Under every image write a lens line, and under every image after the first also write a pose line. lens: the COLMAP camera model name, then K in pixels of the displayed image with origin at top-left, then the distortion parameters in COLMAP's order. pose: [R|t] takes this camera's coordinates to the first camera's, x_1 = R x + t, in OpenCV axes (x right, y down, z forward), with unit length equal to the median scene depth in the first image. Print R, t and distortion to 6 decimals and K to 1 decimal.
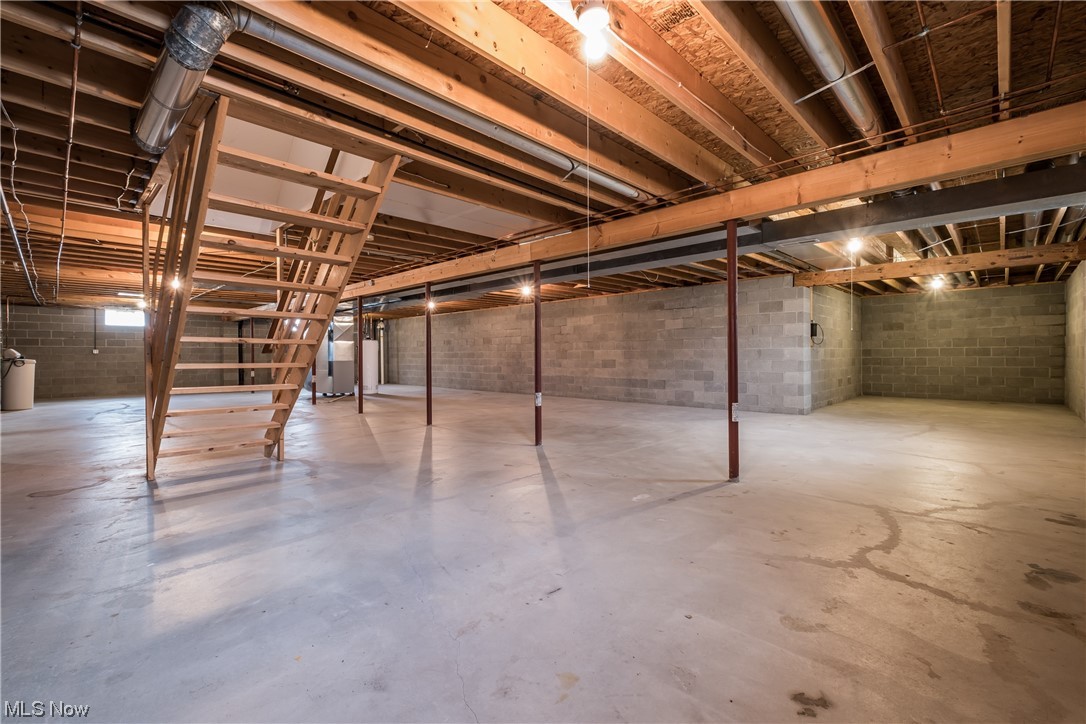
lens RADIAL K [[477.9, 0, 539.5], [0, 477.9, 354.7], [0, 0, 1]] dist [0.000755, 0.000012]
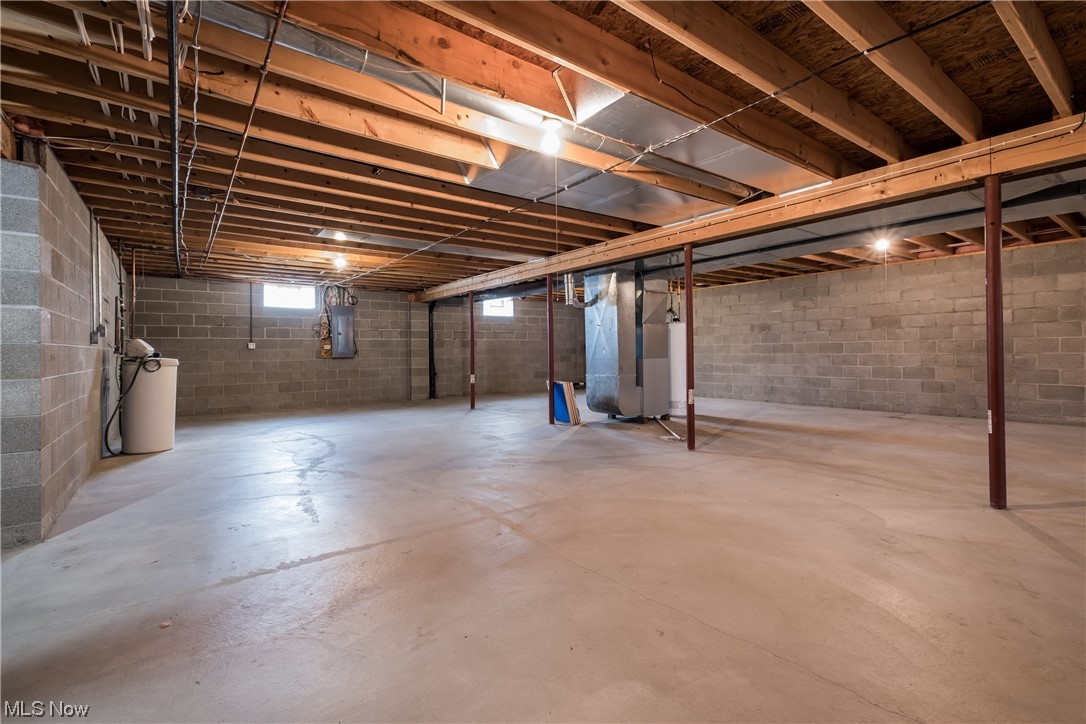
lens RADIAL K [[467.0, 0, 538.6], [0, 467.0, 356.8], [0, 0, 1]] dist [0.006091, -0.000150]
pose [[0.991271, -0.004482, -0.131762, -0.446382], [0.005516, 0.999957, 0.007484, 0.006135], [0.131723, -0.008146, 0.991253, 0.404291]]
